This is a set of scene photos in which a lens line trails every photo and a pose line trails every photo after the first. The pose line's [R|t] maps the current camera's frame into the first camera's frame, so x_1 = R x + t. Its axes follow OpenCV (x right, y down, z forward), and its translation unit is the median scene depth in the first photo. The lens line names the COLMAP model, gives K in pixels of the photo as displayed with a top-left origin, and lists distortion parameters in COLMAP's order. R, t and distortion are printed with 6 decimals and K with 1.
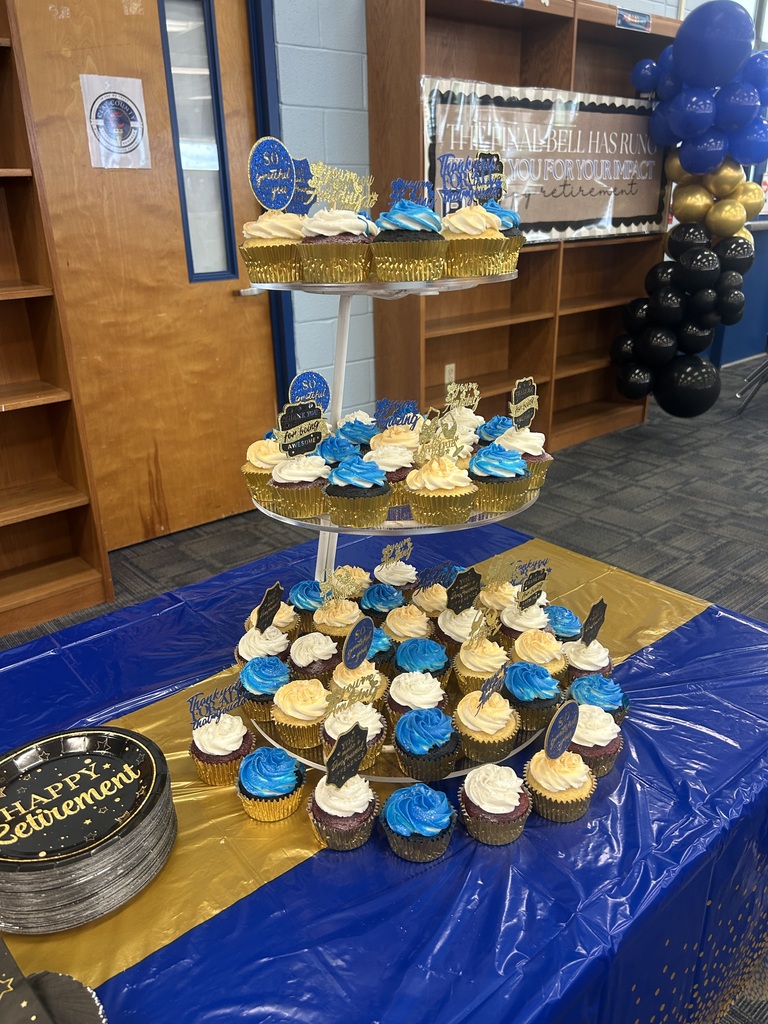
lens RADIAL K [[822.3, 0, 392.5], [0, 822.3, 518.0], [0, 0, 1]] dist [0.004369, -0.044084]
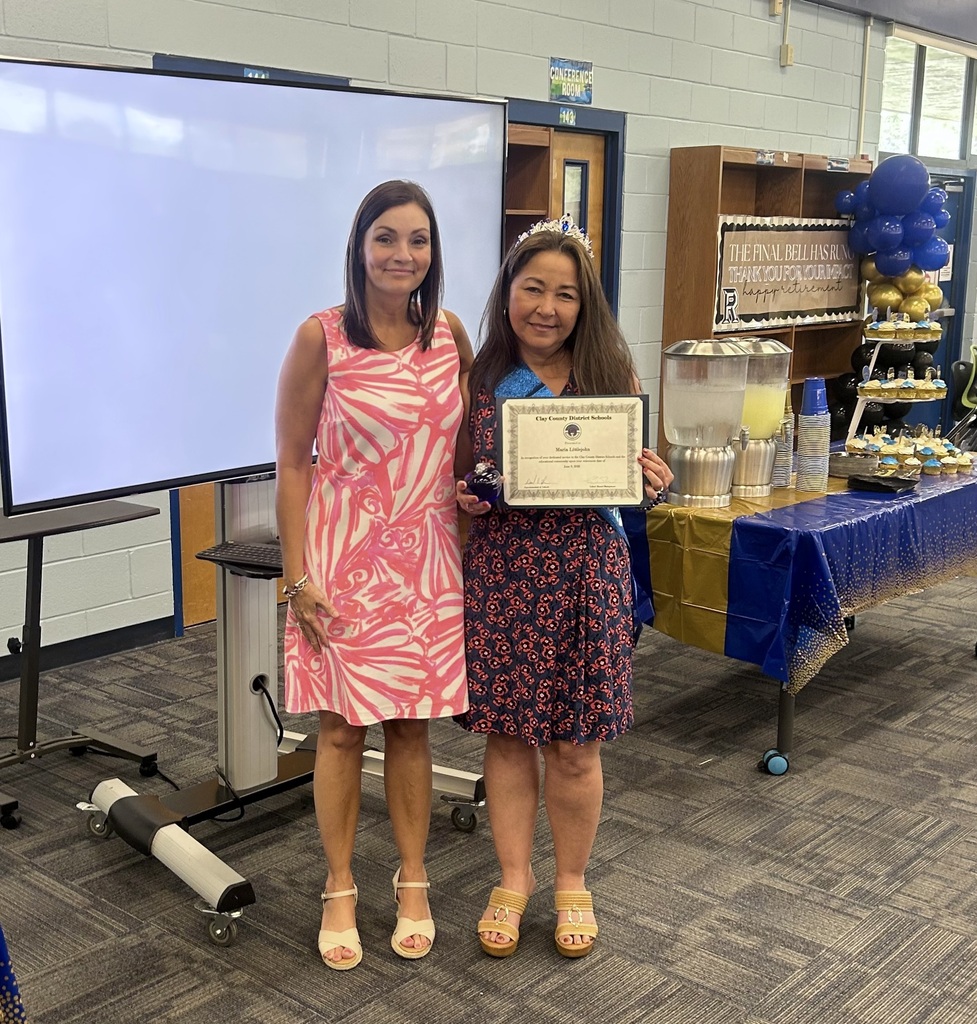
lens RADIAL K [[1405.9, 0, 487.3], [0, 1405.9, 513.6], [0, 0, 1]] dist [-0.110652, 0.000000]
pose [[0.992627, -0.003864, 0.121149, -0.510025], [0.026315, 0.982522, -0.184278, 0.318852], [-0.118319, 0.186108, 0.975379, -0.951941]]
